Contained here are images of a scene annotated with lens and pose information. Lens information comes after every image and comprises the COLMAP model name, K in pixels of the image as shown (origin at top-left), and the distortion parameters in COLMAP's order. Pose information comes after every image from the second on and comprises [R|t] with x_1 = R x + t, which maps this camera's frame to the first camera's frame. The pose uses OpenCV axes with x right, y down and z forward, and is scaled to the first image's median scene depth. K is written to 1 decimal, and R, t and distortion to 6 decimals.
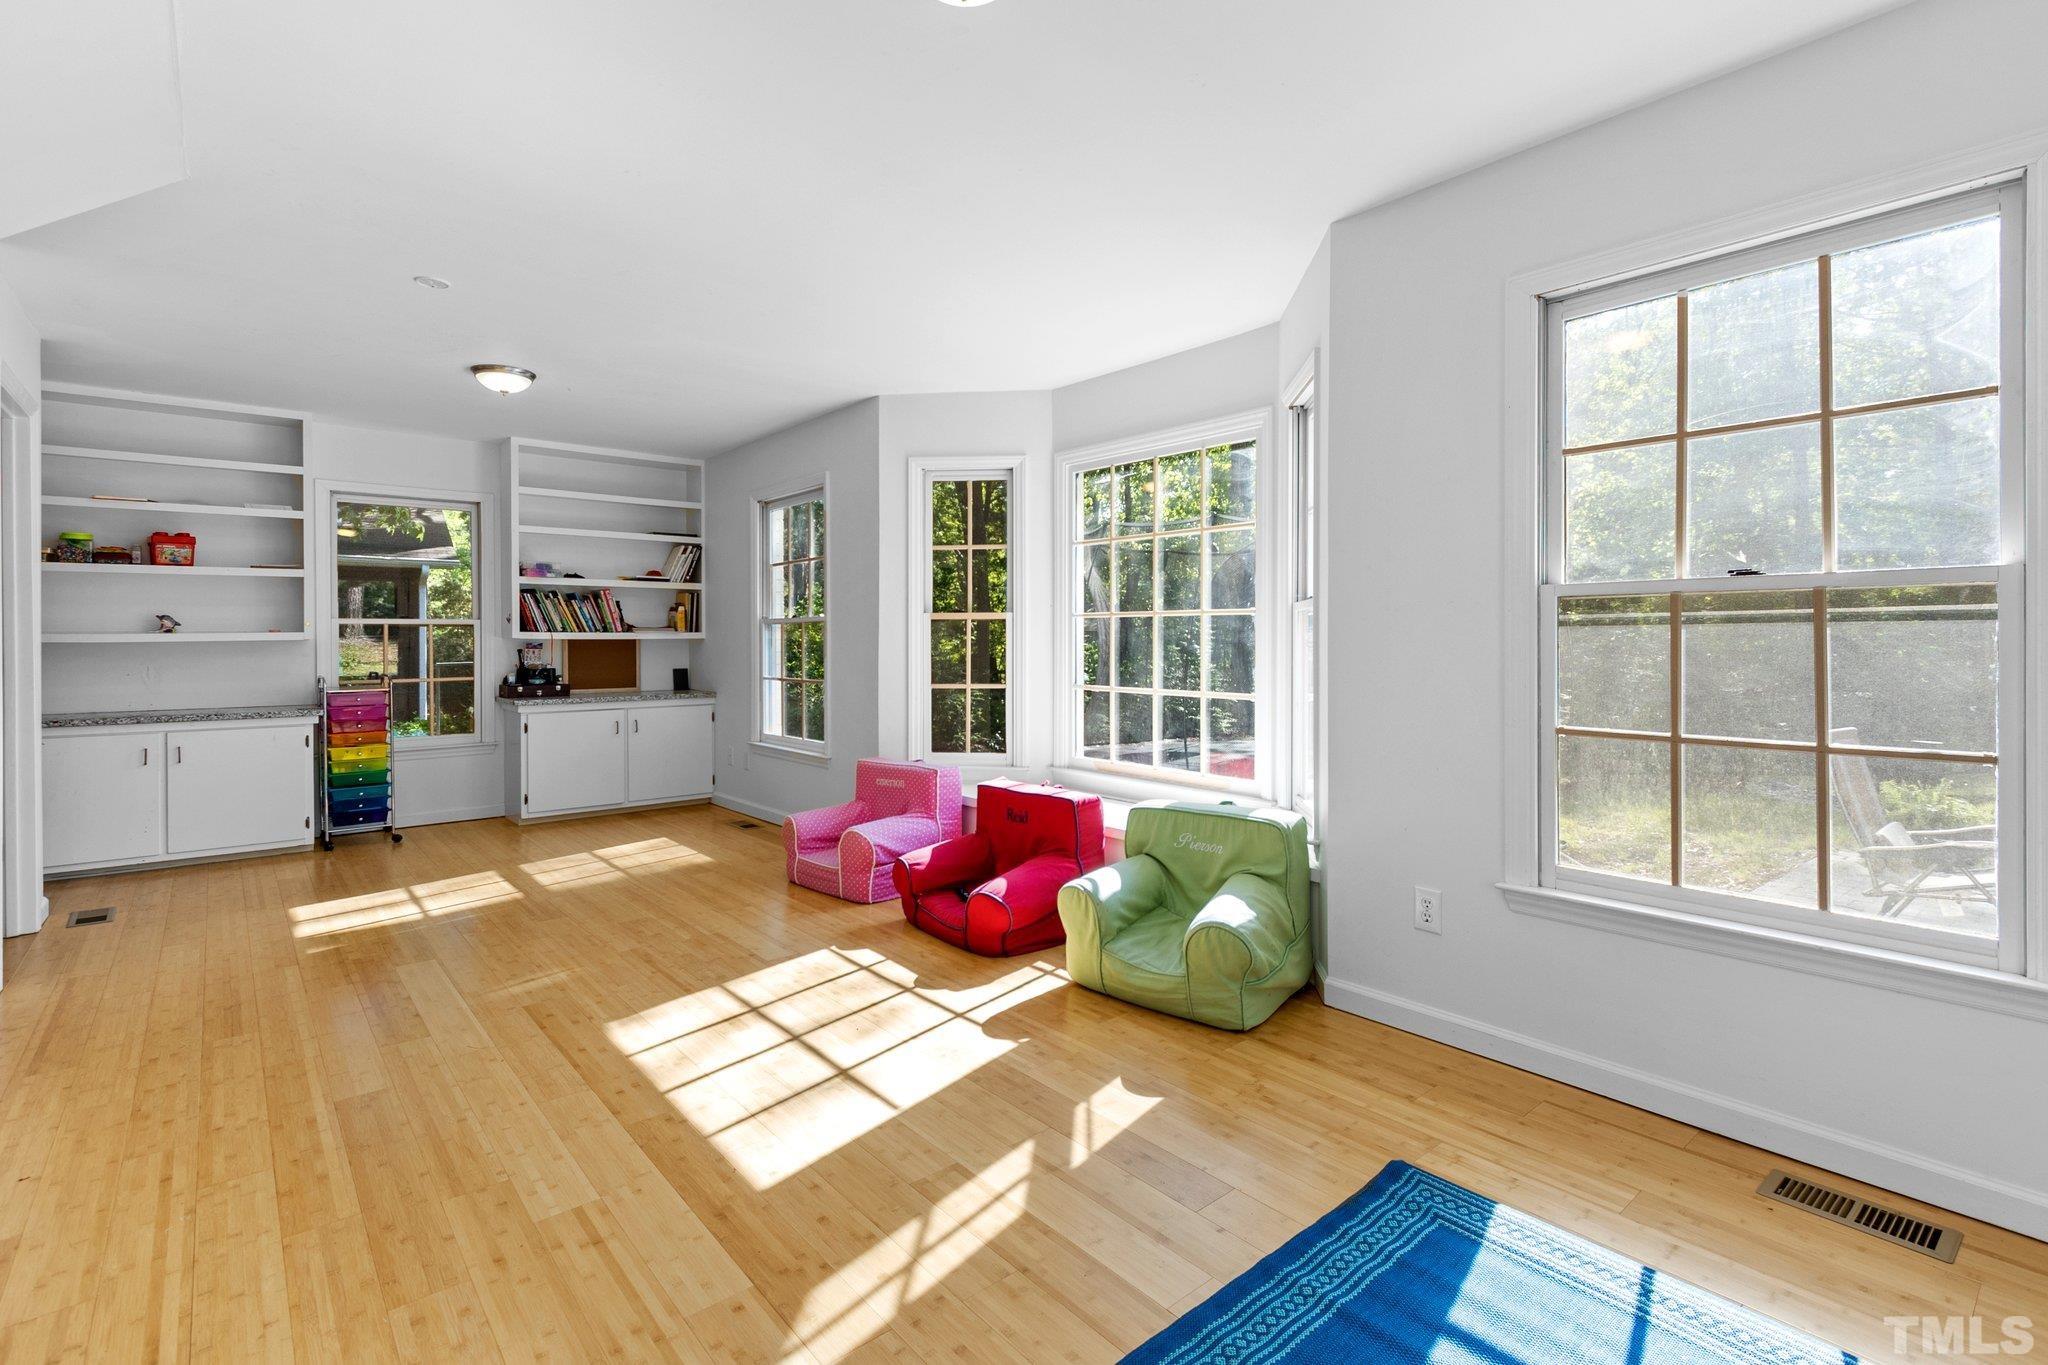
lens RADIAL K [[966.4, 0, 1026.7], [0, 966.4, 653.0], [0, 0, 1]] dist [0.010526, -0.005440]
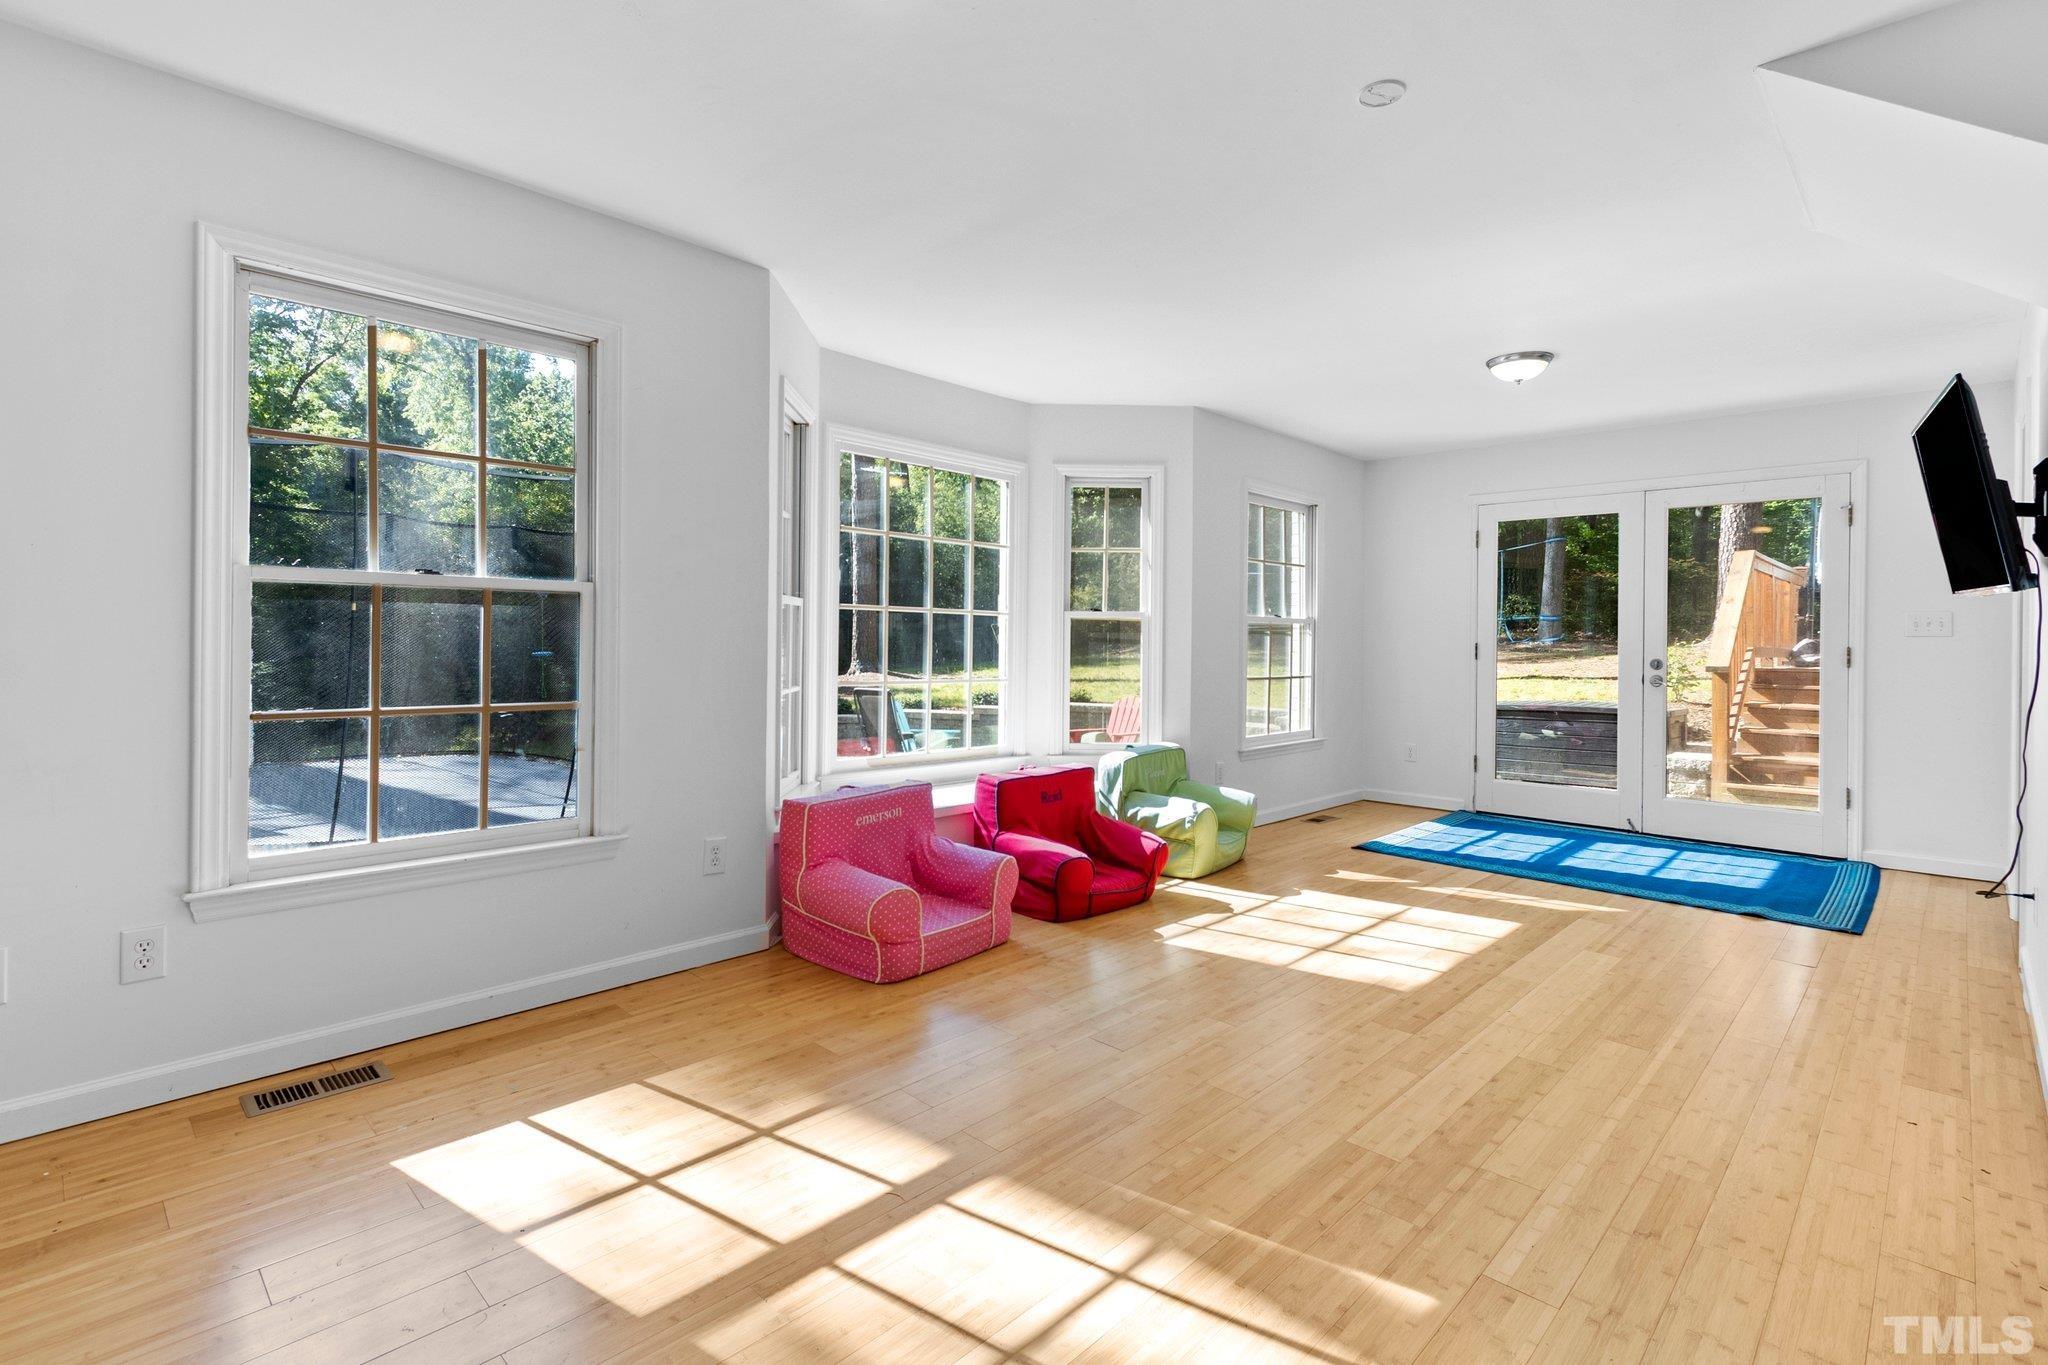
lens RADIAL K [[966.4, 0, 1026.7], [0, 966.4, 653.0], [0, 0, 1]] dist [0.010526, -0.005440]
pose [[-0.109286, -0.016887, 0.993867, -1.392035], [0.008260, 0.999806, 0.017896, -0.015525], [-0.993976, 0.010166, -0.109126, 1.467574]]
